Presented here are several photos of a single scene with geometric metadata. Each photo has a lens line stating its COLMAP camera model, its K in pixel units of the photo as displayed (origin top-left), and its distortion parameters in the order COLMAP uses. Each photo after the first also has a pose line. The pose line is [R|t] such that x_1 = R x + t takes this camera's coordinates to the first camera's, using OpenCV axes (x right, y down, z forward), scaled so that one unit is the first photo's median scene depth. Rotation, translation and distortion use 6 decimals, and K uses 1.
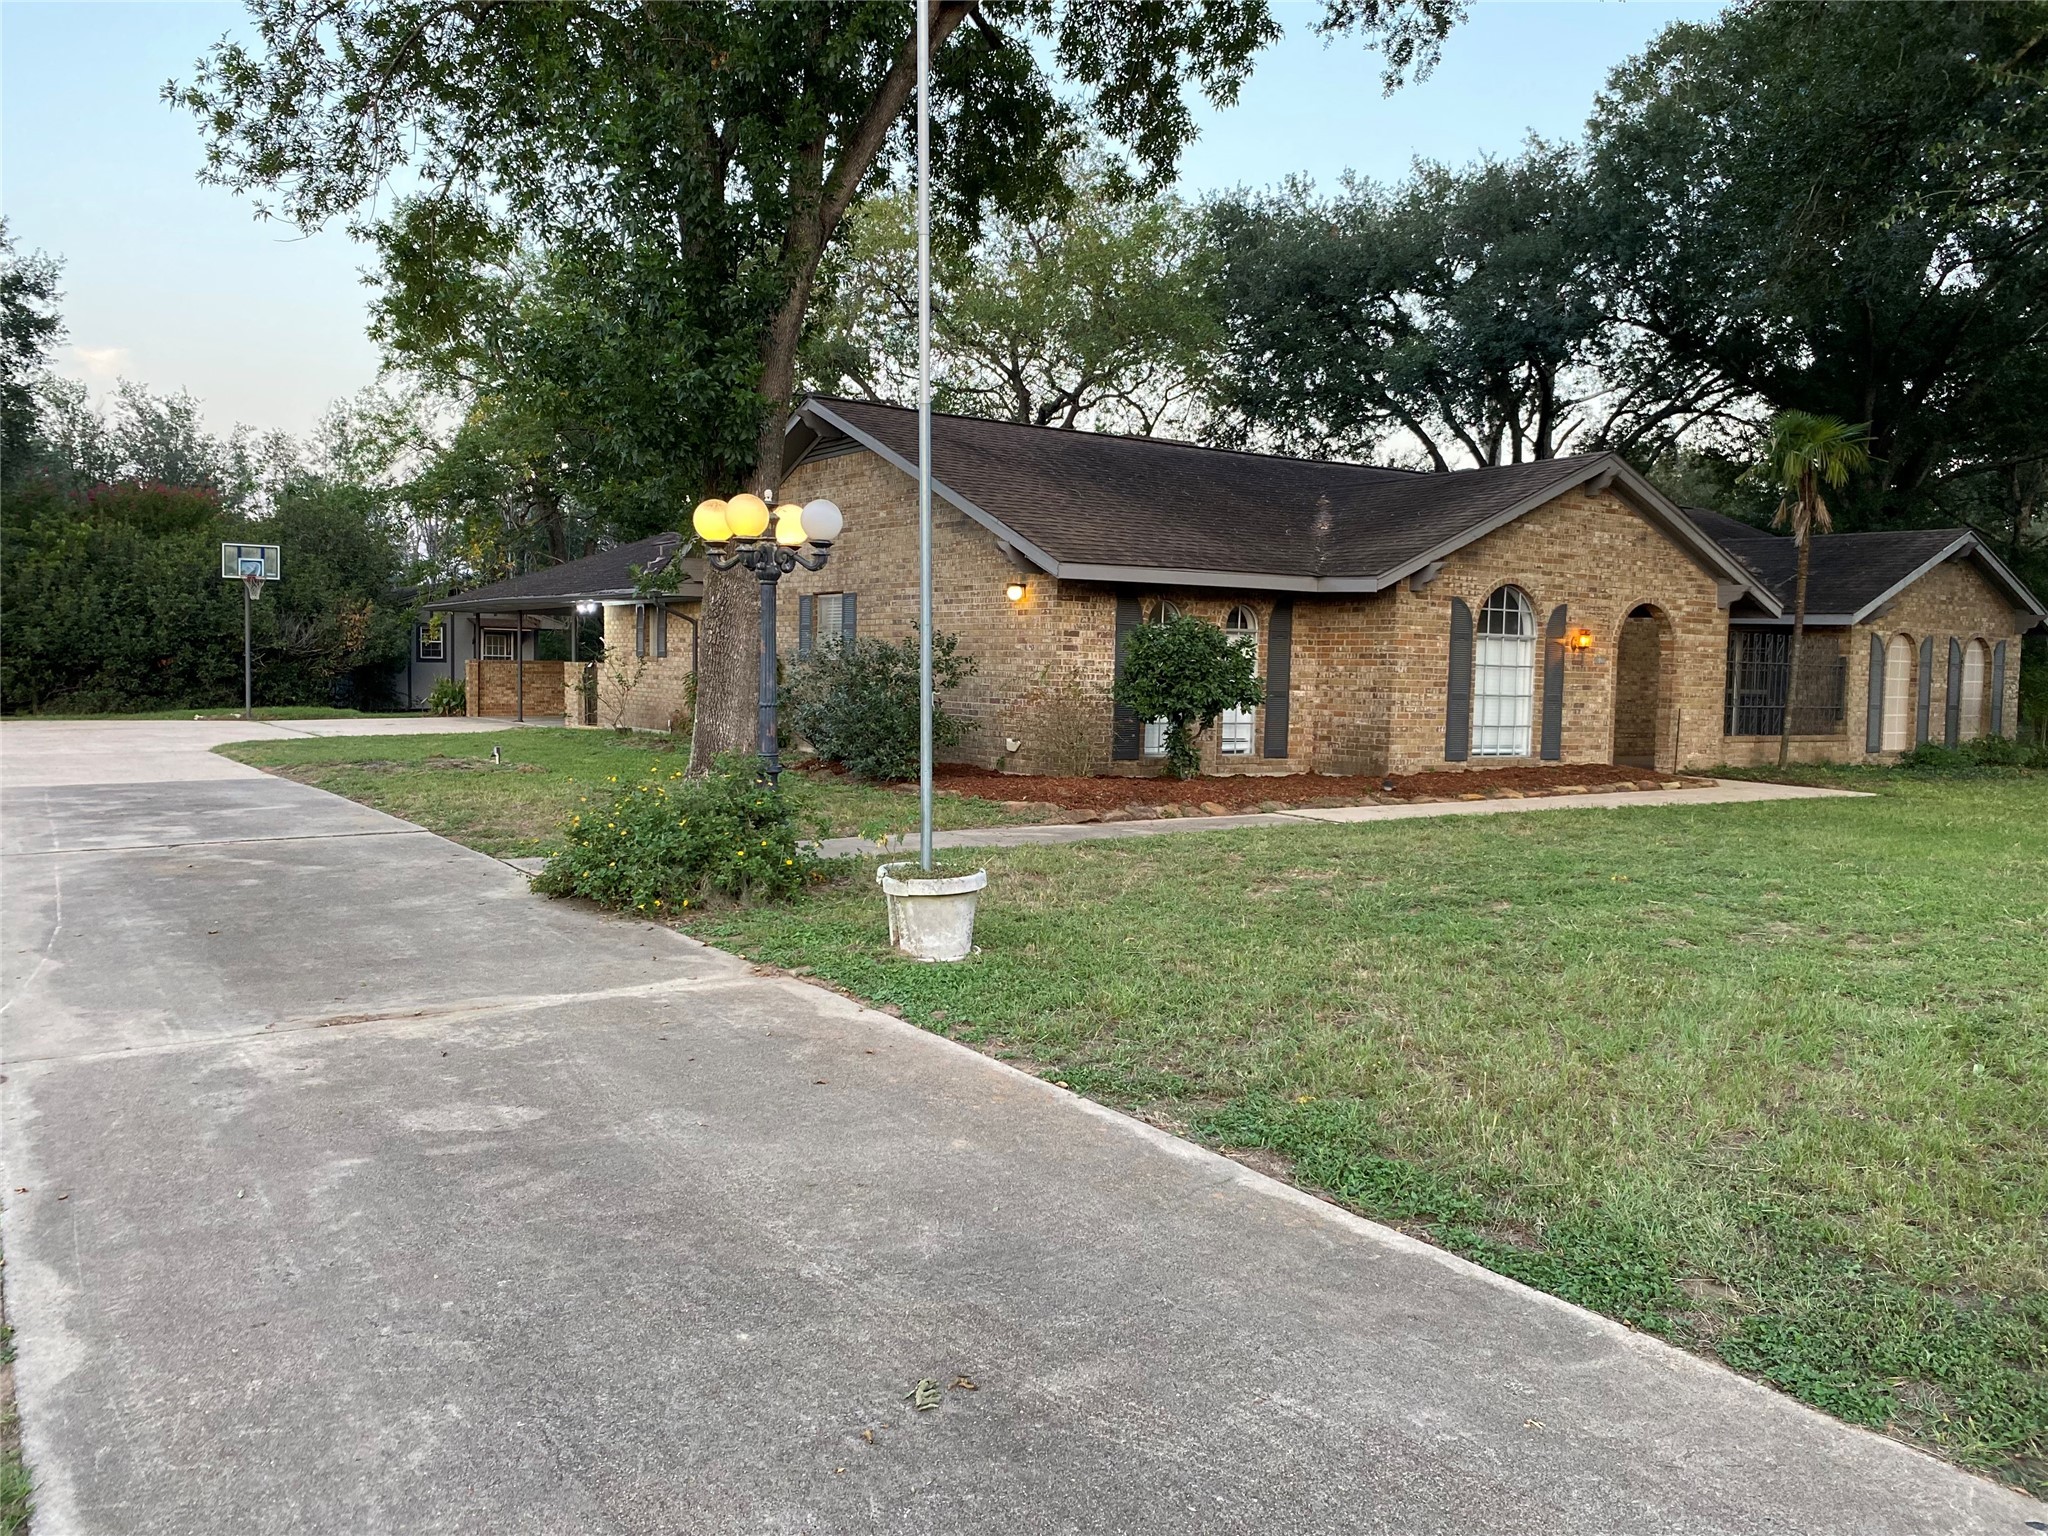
lens RADIAL K [[1551.6, 0, 1024.0], [0, 1551.6, 768.0], [0, 0, 1]] dist [-0.001738, -0.000445]
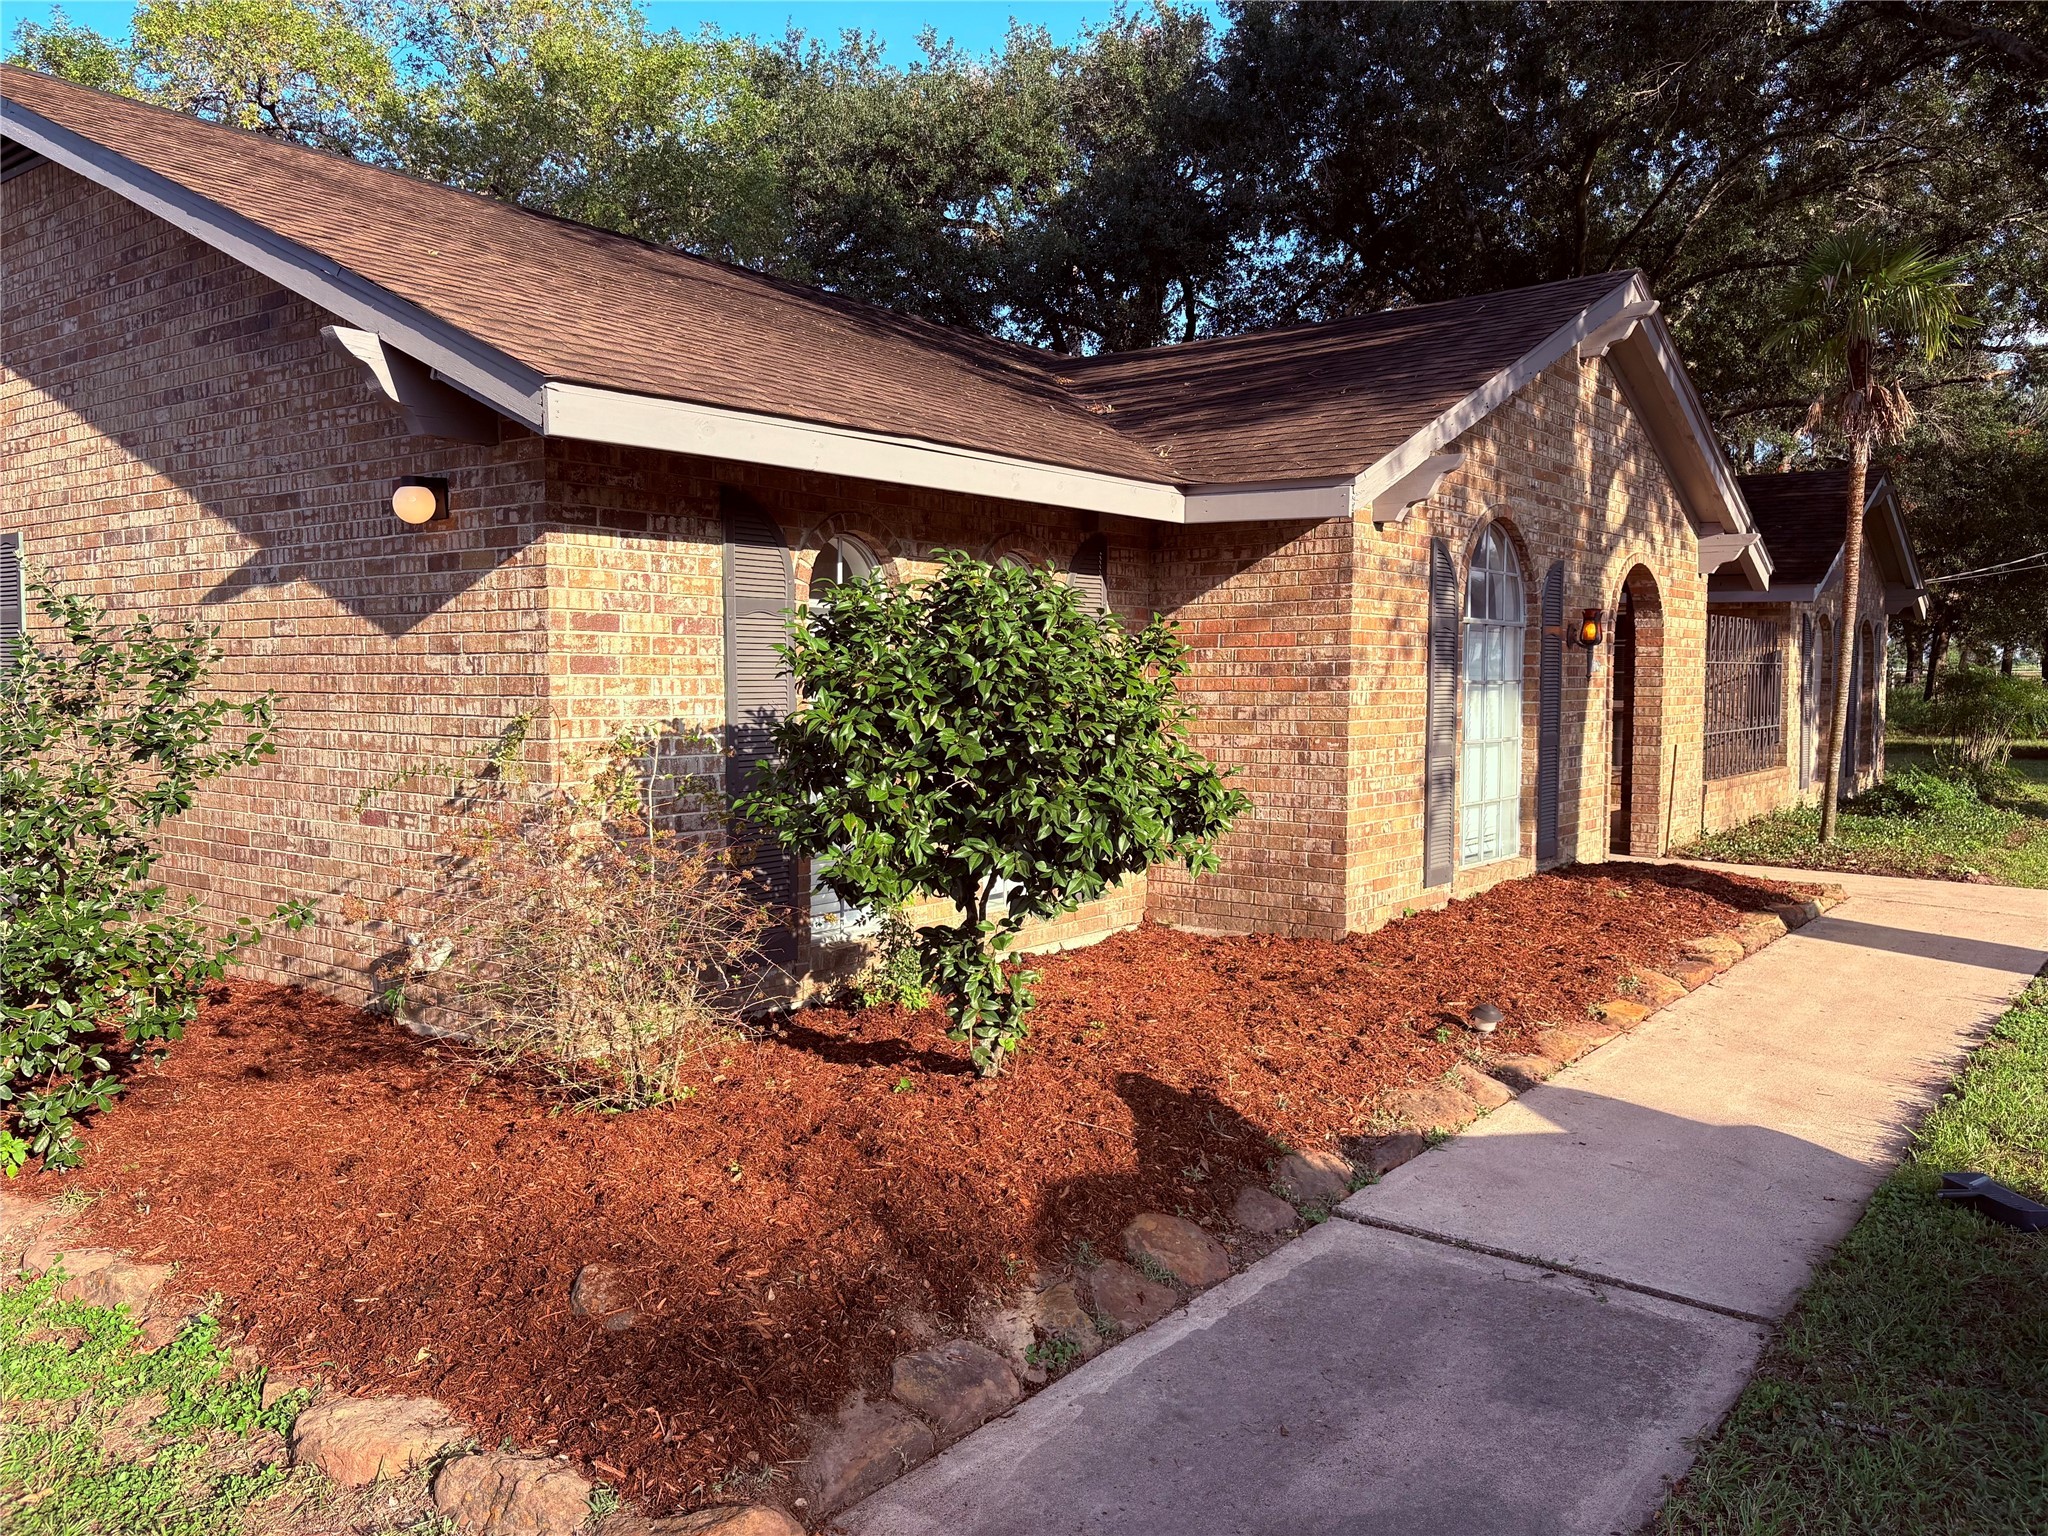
lens RADIAL K [[1558.5, 0, 1024.0], [0, 1558.5, 768.0], [0, 0, 1]] dist [0.003910, 0.001952]
pose [[0.951437, -0.039869, 0.305251, 0.012905], [0.041457, 0.999139, 0.001279, -0.047100], [-0.305039, 0.011438, 0.952271, 0.592837]]
